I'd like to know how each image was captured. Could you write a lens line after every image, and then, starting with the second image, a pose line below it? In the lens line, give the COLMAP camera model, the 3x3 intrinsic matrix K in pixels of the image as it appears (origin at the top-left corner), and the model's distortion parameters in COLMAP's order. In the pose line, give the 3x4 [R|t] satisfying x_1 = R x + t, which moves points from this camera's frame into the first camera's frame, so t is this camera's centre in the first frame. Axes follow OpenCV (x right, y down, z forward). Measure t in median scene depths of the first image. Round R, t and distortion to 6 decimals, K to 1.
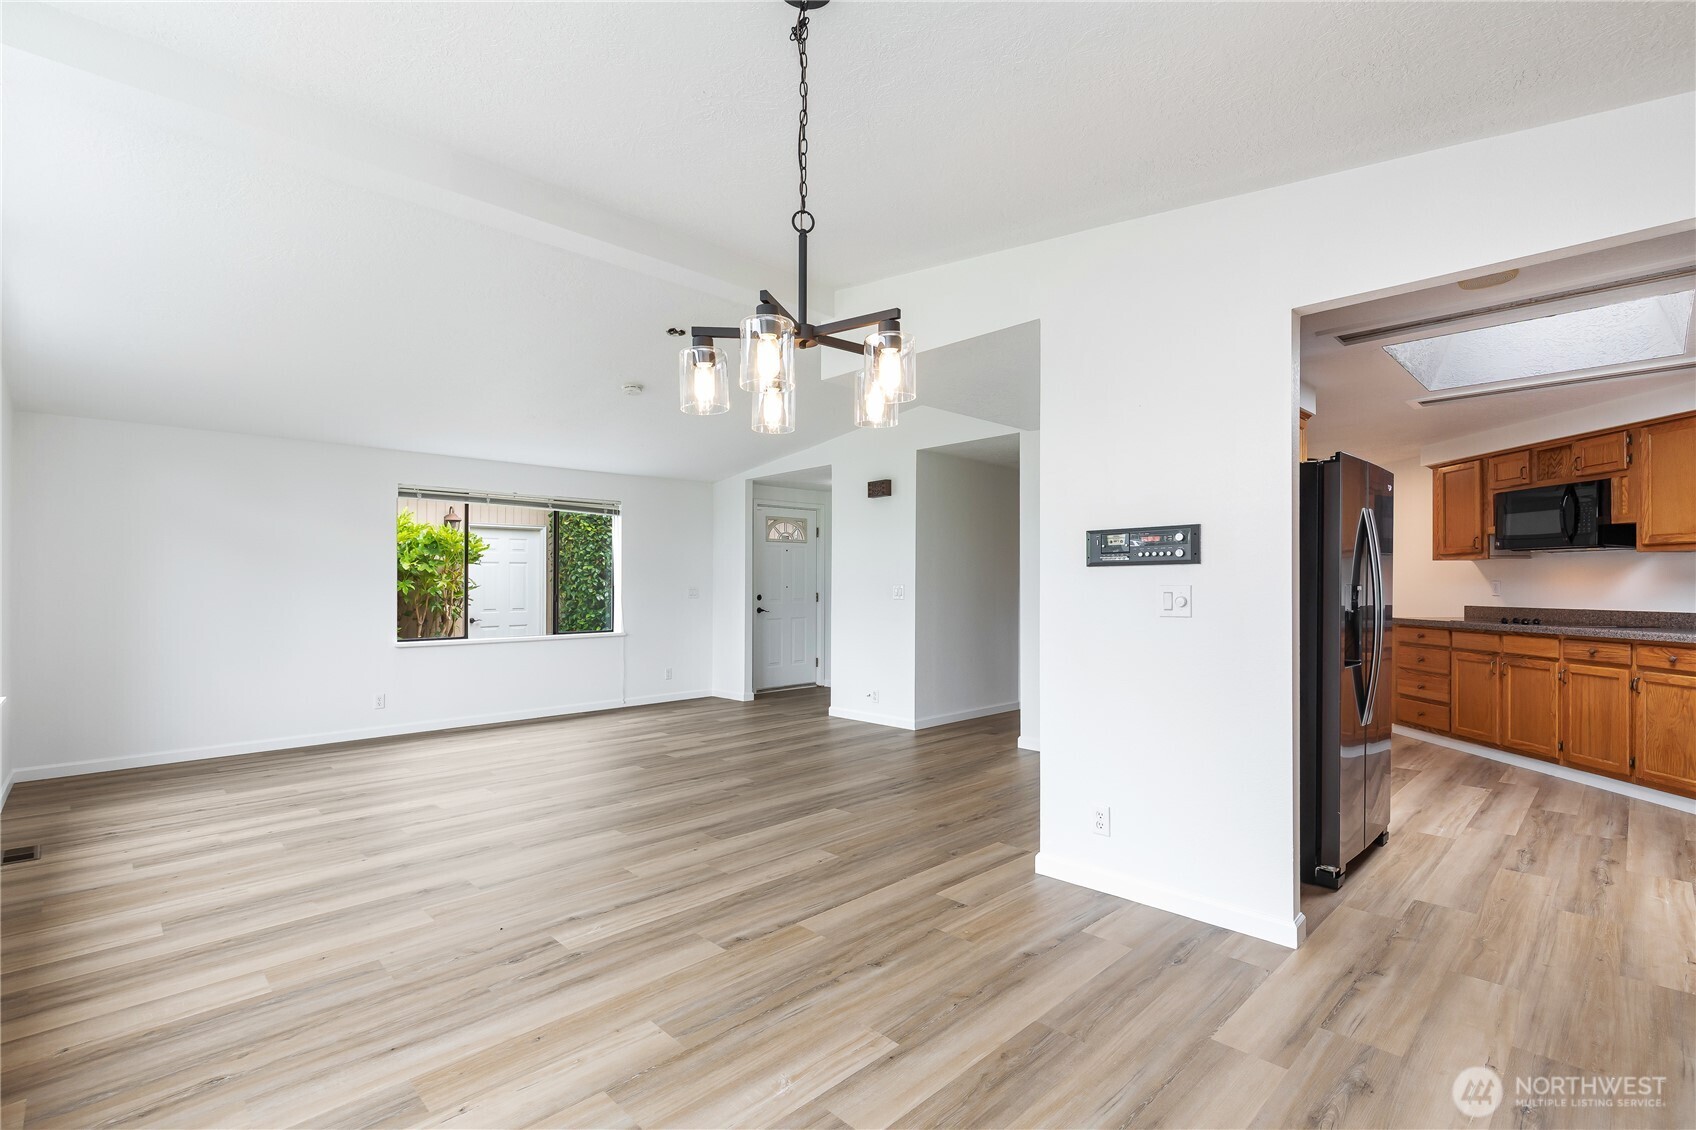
lens RADIAL K [[777.2, 0, 848.0], [0, 777.2, 565.0], [0, 0, 1]] dist [0.001658, -0.000320]
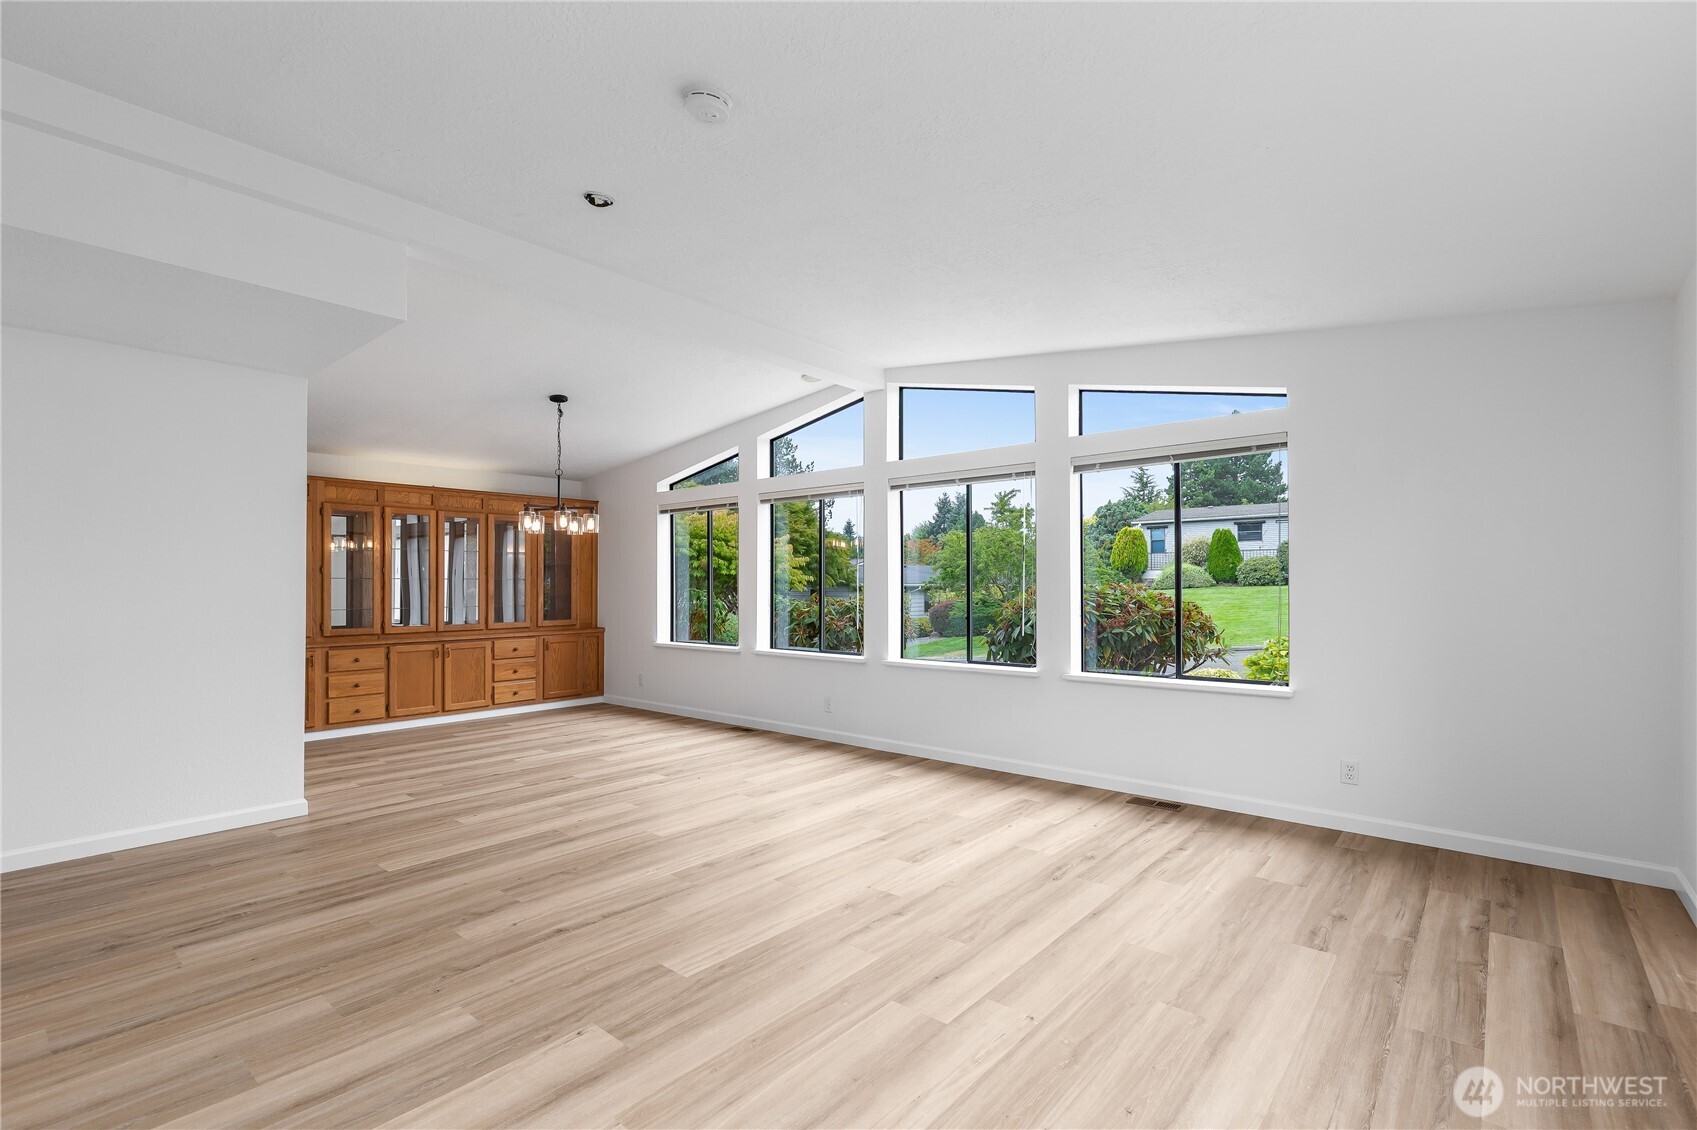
lens RADIAL K [[769.7, 0, 848.6], [0, 769.7, 574.6], [0, 0, 1]] dist [0.004741, -0.000697]
pose [[-0.995629, 0.007099, -0.093130, -0.523343], [0.010914, 0.999119, -0.040512, 0.065134], [0.092761, -0.041352, -0.994829, 2.345255]]
